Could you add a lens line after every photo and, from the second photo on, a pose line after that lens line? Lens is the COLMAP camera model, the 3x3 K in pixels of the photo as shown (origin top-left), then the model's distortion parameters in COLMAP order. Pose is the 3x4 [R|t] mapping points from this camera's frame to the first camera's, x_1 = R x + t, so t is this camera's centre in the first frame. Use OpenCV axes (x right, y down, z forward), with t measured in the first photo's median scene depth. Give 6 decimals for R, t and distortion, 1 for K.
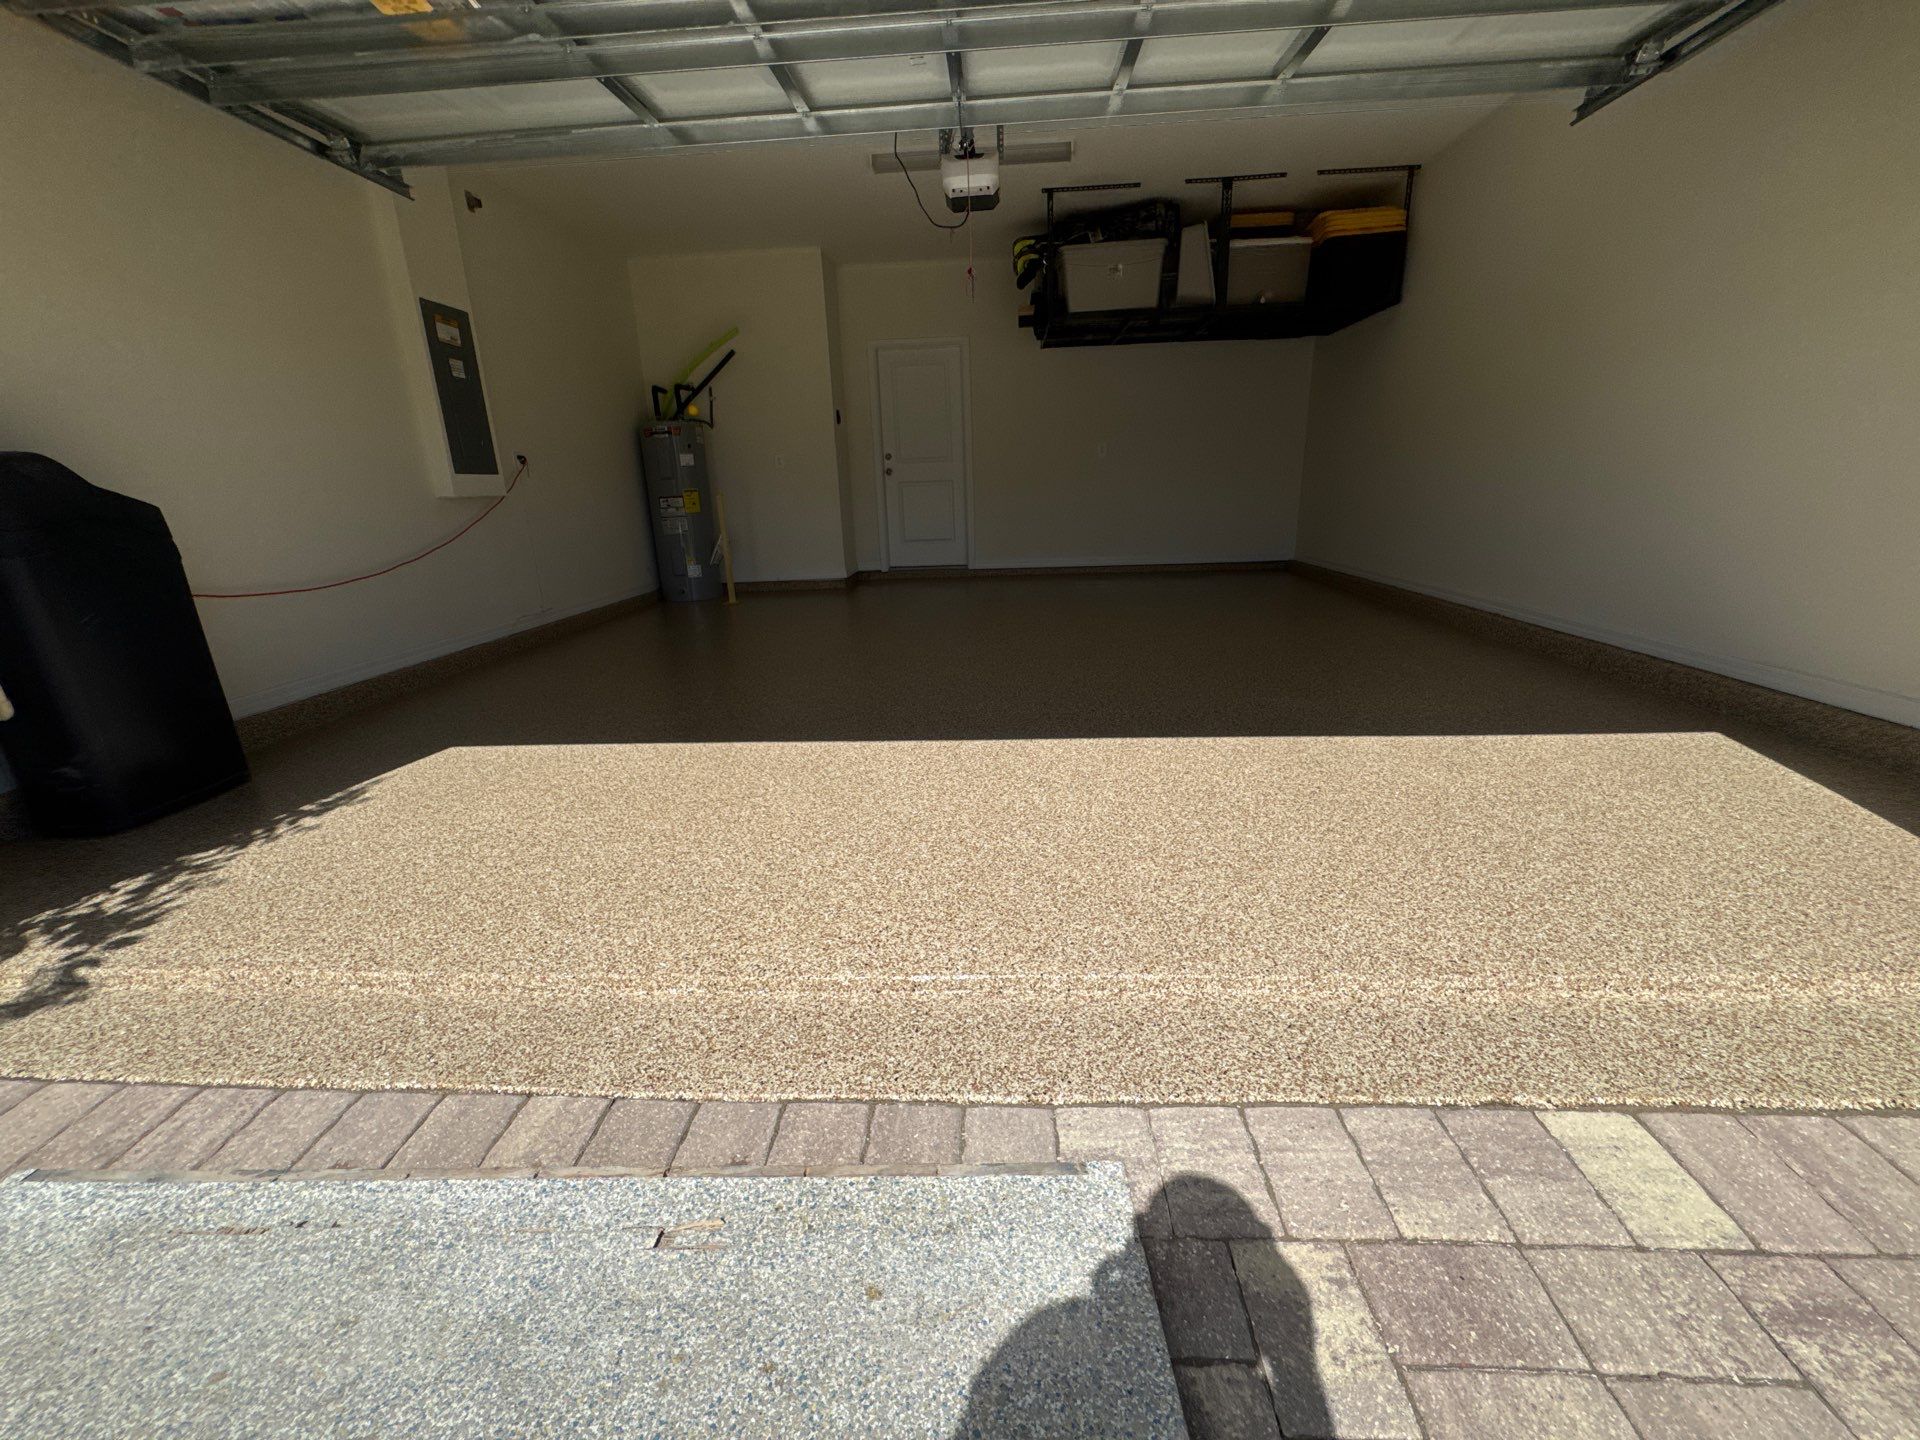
lens RADIAL K [[767.6, 0, 960.0], [0, 767.6, 720.0], [0, 0, 1]] dist [-0.008076, -0.000074]
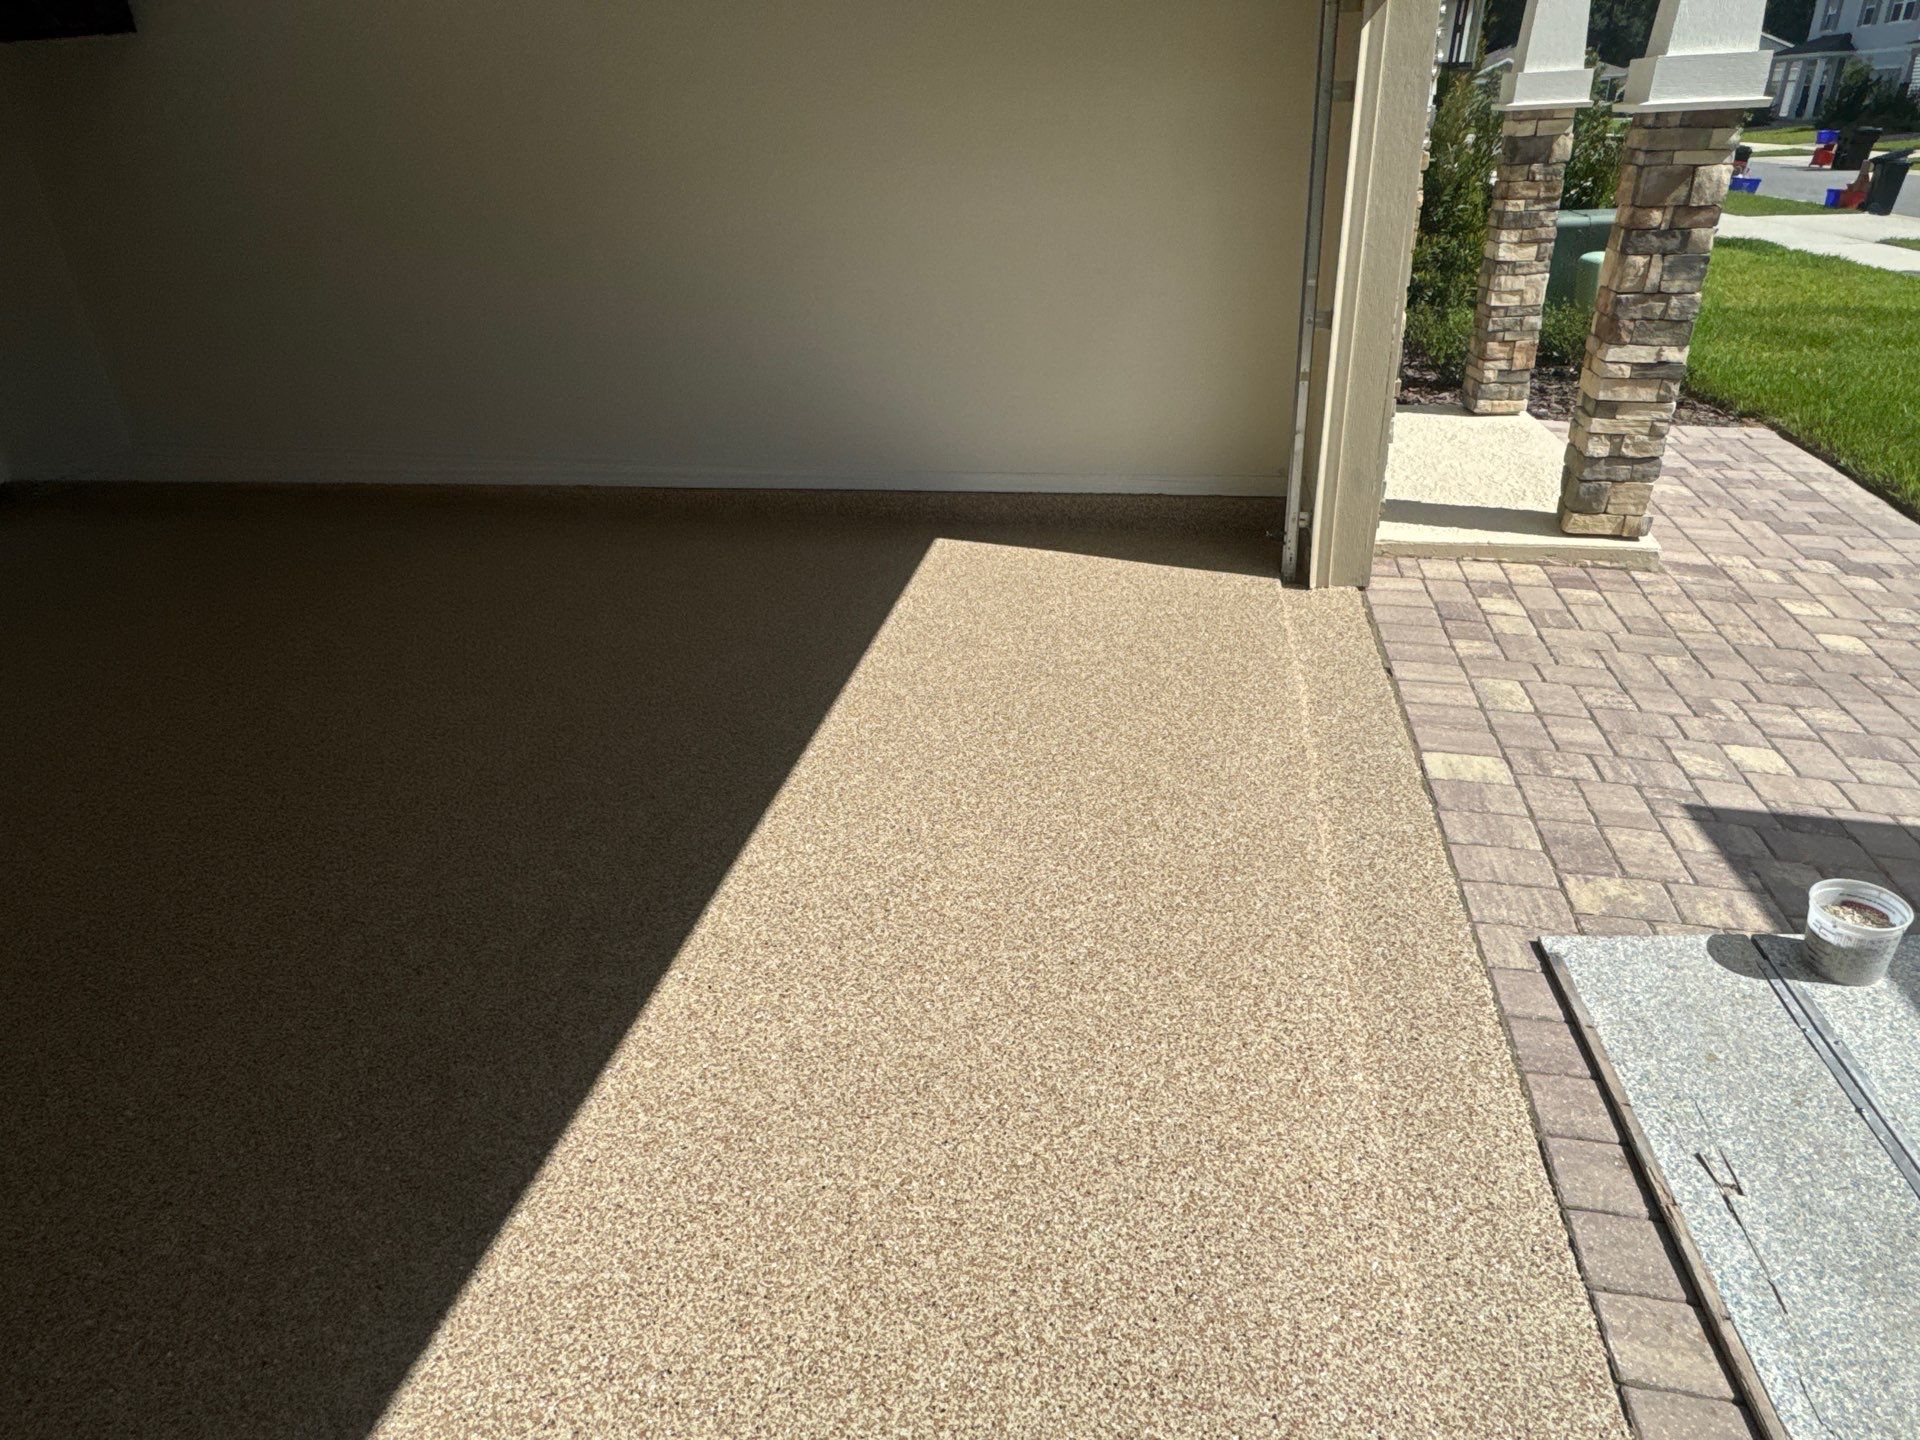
lens RADIAL K [[1152.5, 0, 960.0], [0, 1152.5, 720.0], [0, 0, 1]] dist [-0.006282, 0.000056]
pose [[0.137012, -0.434895, 0.889996, -1.103080], [0.329438, 0.867332, 0.373104, -0.611071], [-0.934183, 0.242079, 0.262106, 0.898721]]
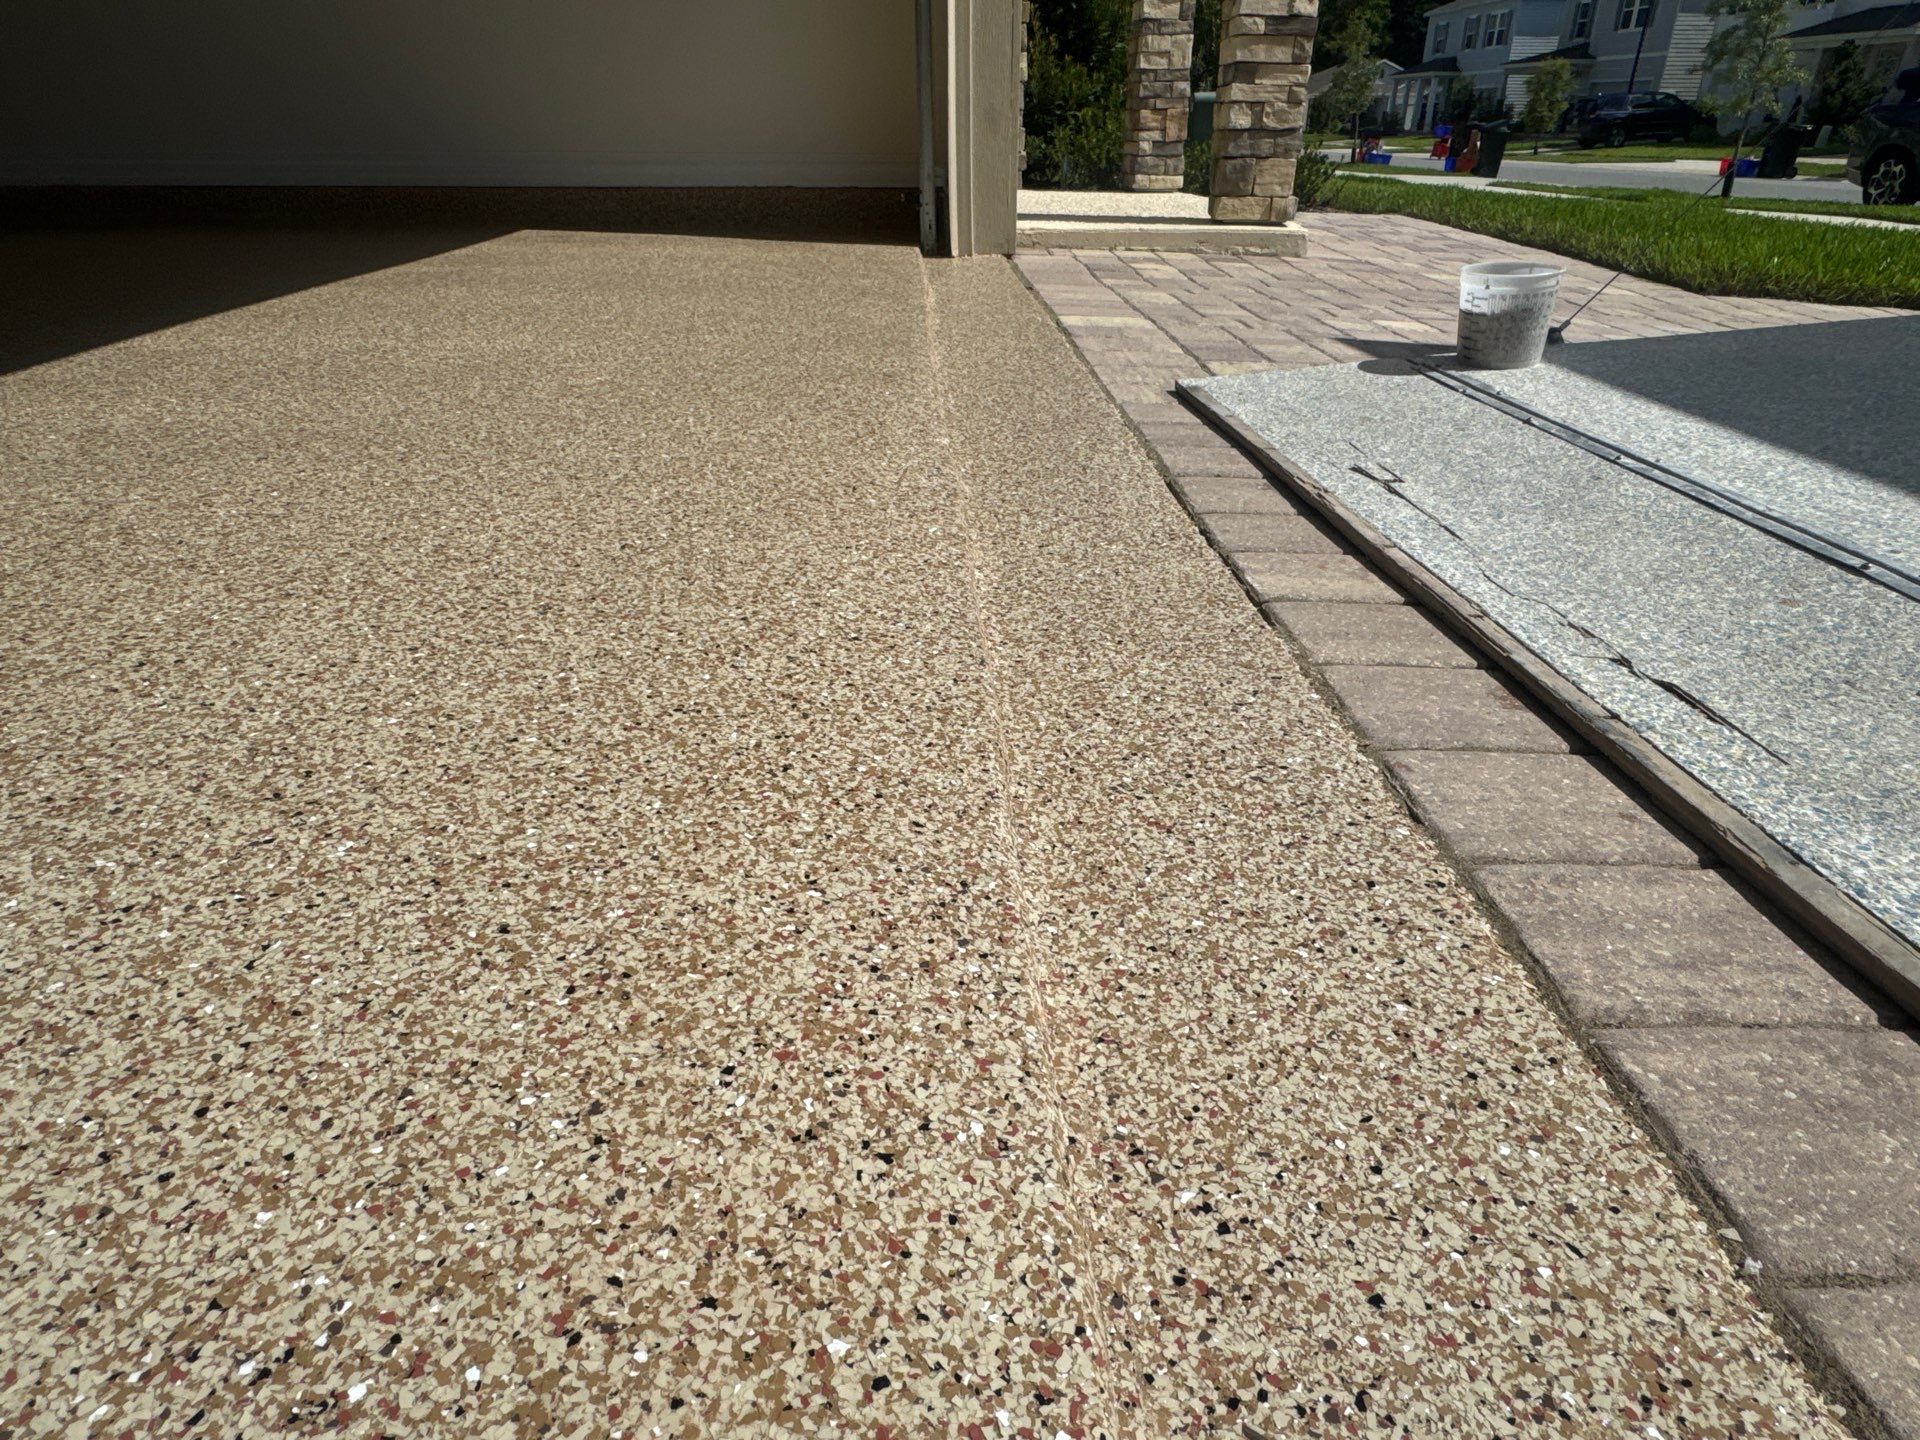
lens RADIAL K [[1152.5, 0, 960.0], [0, 1152.5, 720.0], [0, 0, 1]] dist [-0.006282, 0.000056]
pose [[-0.093762, -0.437405, 0.894363, -1.036845], [0.293576, 0.846230, 0.444643, 0.092834], [-0.951326, 0.304254, 0.049068, 0.924300]]
